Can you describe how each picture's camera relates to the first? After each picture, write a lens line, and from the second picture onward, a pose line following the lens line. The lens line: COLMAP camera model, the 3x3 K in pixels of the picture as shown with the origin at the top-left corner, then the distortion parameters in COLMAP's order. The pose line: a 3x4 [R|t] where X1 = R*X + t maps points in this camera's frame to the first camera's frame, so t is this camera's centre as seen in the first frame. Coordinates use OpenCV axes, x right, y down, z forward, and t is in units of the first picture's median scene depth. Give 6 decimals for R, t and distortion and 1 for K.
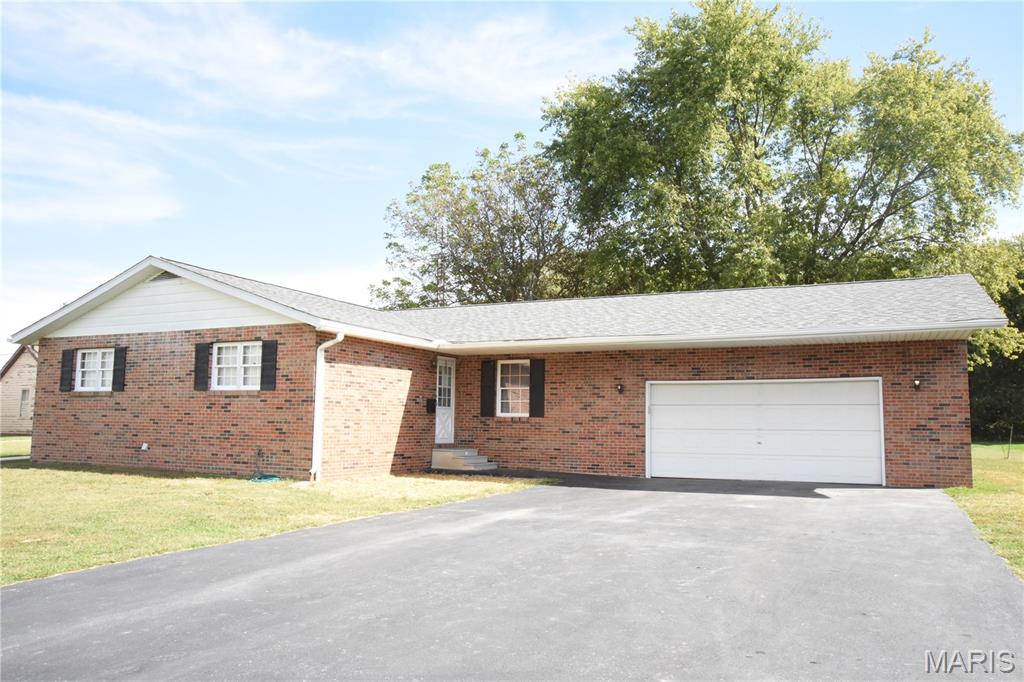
lens RADIAL K [[775.9, 0, 510.3], [0, 775.9, 339.5], [0, 0, 1]] dist [-0.072108, 0.049492]
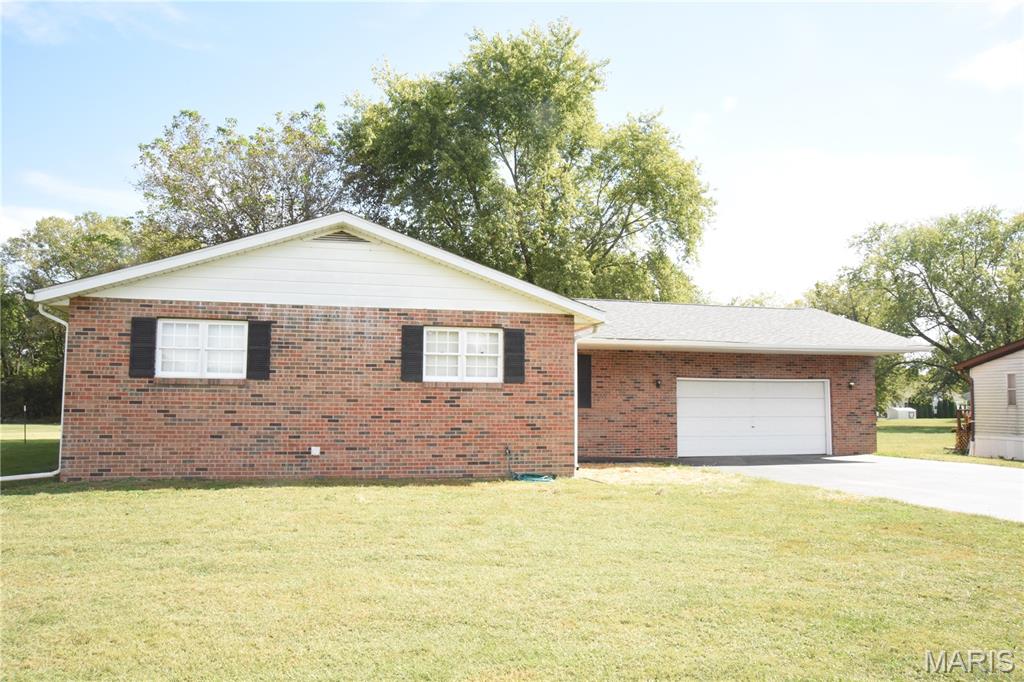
lens RADIAL K [[775.9, 0, 506.7], [0, 775.9, 338.6], [0, 0, 1]] dist [-0.072108, 0.049492]
pose [[0.762372, 0.050672, 0.645152, -0.857343], [-0.063916, 0.997951, -0.002853, 0.014706], [-0.643975, -0.039060, 0.764049, 0.274662]]
